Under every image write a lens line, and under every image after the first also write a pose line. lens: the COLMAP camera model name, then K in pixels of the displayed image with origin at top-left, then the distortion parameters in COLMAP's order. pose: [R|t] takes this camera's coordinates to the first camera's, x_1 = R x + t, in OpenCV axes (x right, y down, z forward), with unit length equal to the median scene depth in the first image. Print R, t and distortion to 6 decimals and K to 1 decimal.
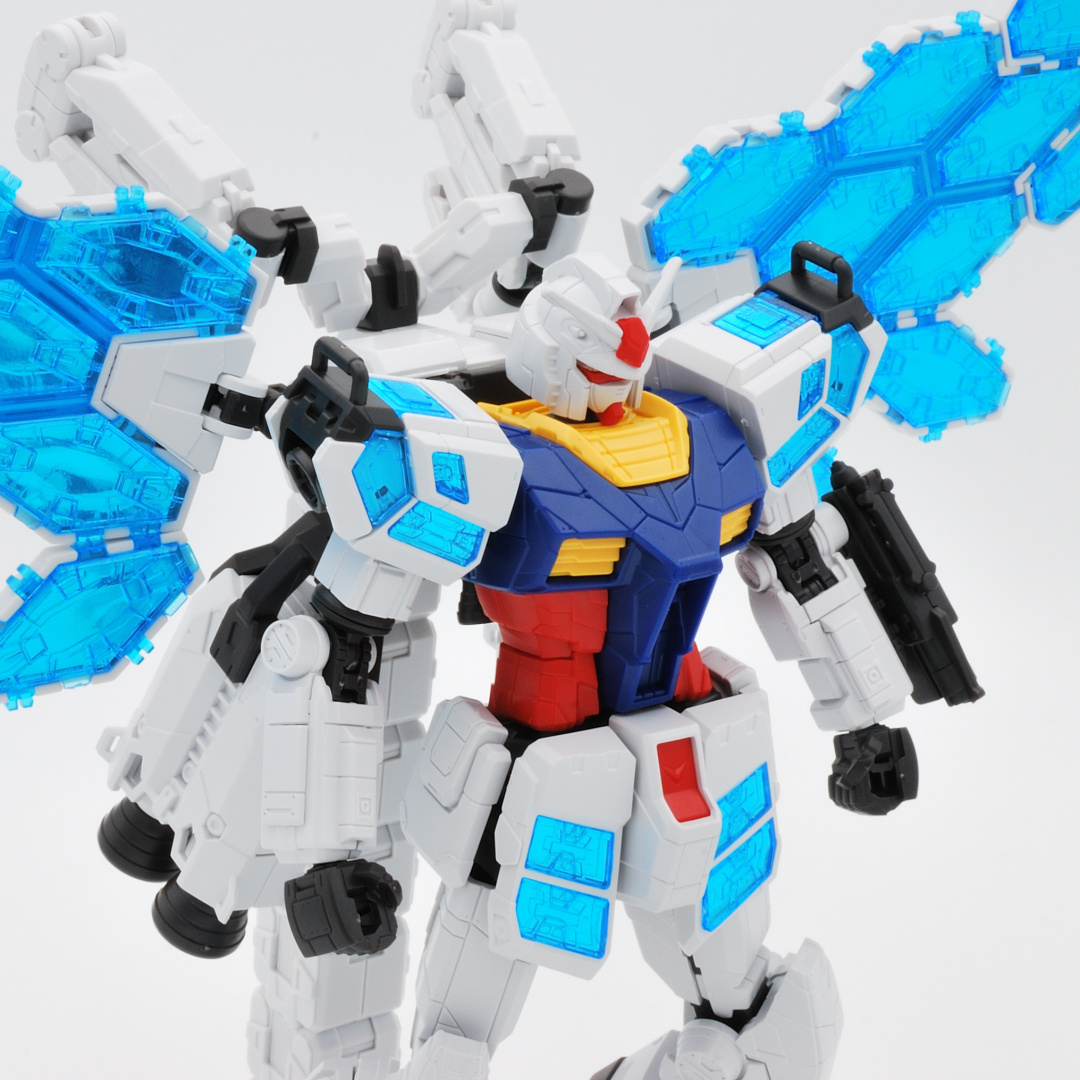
lens RADIAL K [[3597.7, 0, 539.6], [0, 3597.7, 467.4], [0, 0, 1]] dist [-0.019505, -2.782726]
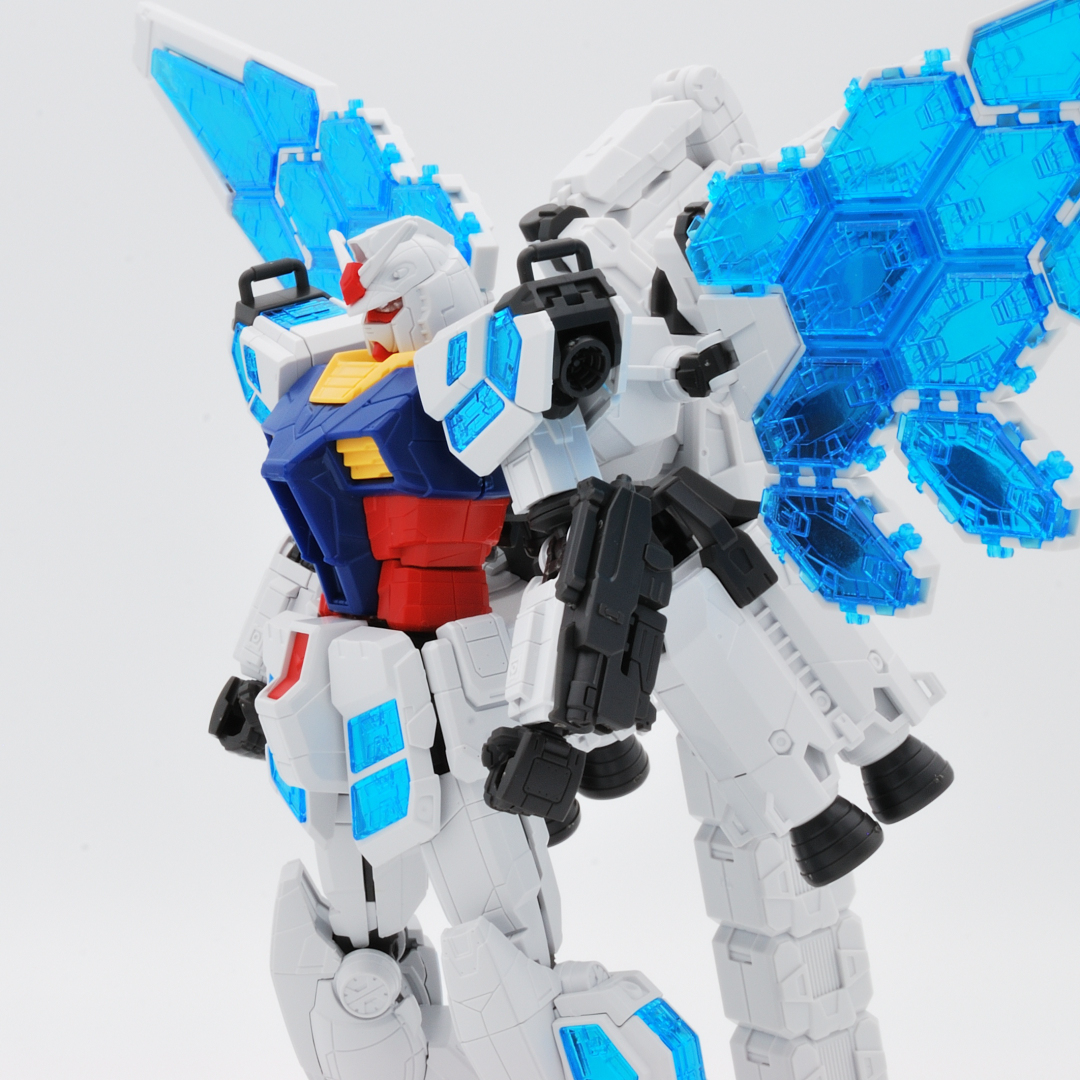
lens RADIAL K [[3740.9, 0, 538.3], [0, 3740.9, 580.5], [0, 0, 1]] dist [0.688351, -14.123708]
pose [[-0.003660, 0.103561, -0.994616, 1.170348], [-0.251423, 0.962577, 0.101150, -0.076199], [0.967870, 0.250440, 0.022515, 1.007104]]
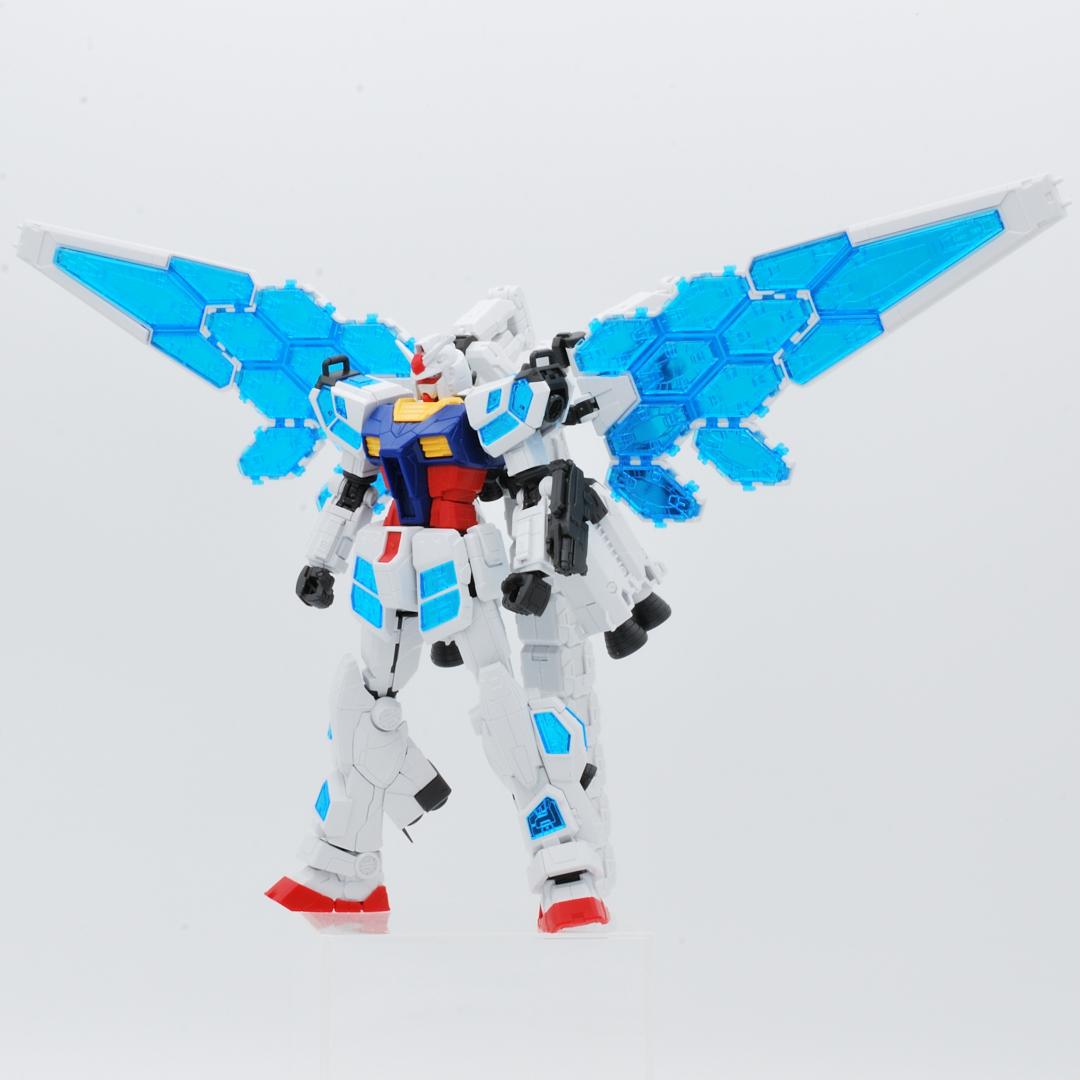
lens RADIAL K [[3740.9, 0, 538.3], [0, 3740.9, 580.5], [0, 0, 1]] dist [0.688351, -14.123708]
pose [[0.346888, 0.045196, -0.936817, 2.285021], [-0.265426, 0.962737, -0.051837, 0.201571], [0.899565, 0.266637, 0.345958, 0.237253]]
